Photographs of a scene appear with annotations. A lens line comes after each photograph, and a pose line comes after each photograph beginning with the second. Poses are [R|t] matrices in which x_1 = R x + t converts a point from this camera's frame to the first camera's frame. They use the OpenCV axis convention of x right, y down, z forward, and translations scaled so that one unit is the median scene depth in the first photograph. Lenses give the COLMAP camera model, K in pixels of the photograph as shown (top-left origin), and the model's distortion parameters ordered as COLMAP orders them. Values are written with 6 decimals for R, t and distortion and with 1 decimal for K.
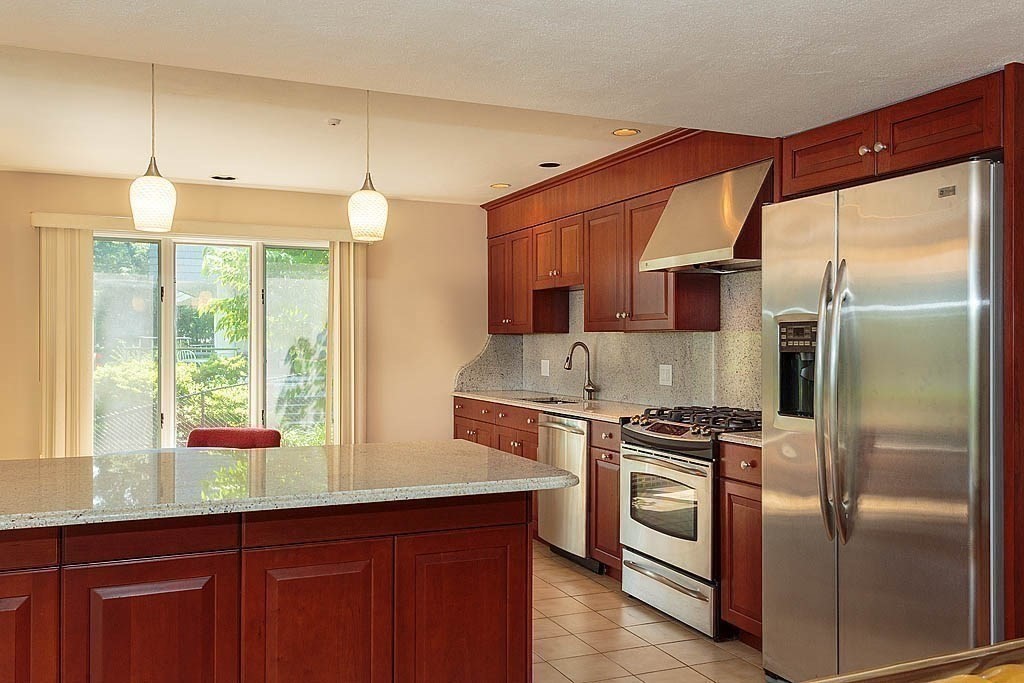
lens RADIAL K [[876.2, 0, 512.0], [0, 876.2, 341.5], [0, 0, 1]] dist [0.000283, 0.000002]
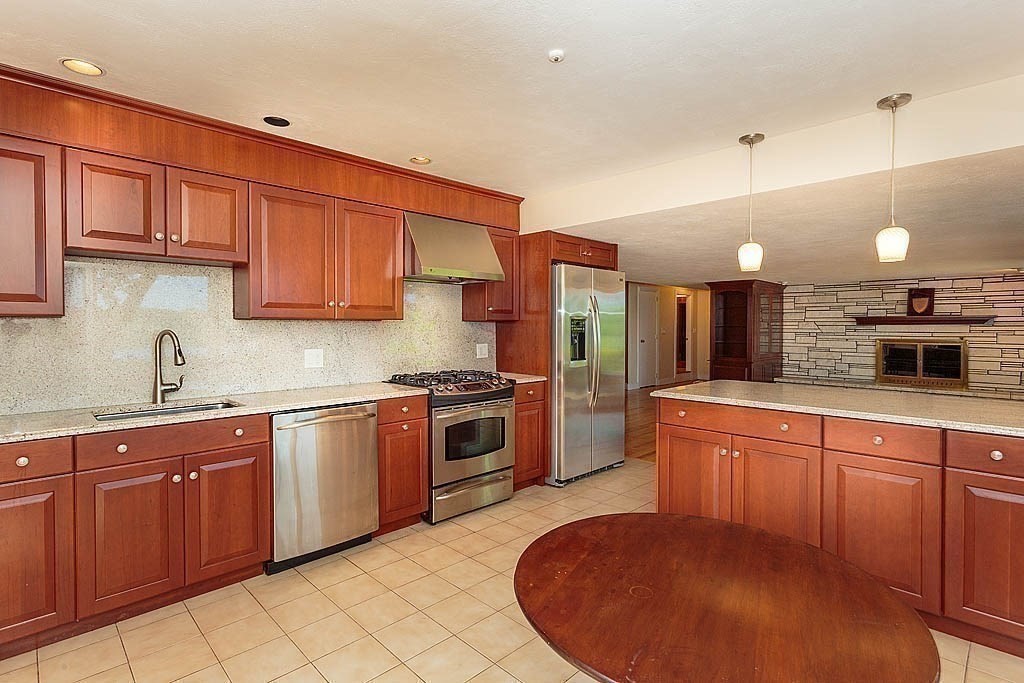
lens RADIAL K [[496.0, 0, 512.0], [0, 496.0, 341.5], [0, 0, 1]] dist [0.001350, 0.001190]
pose [[-0.357475, -0.029154, 0.933468, -0.539940], [0.001260, 0.999497, 0.031698, -0.003436], [-0.933922, 0.012507, -0.357258, 1.061444]]
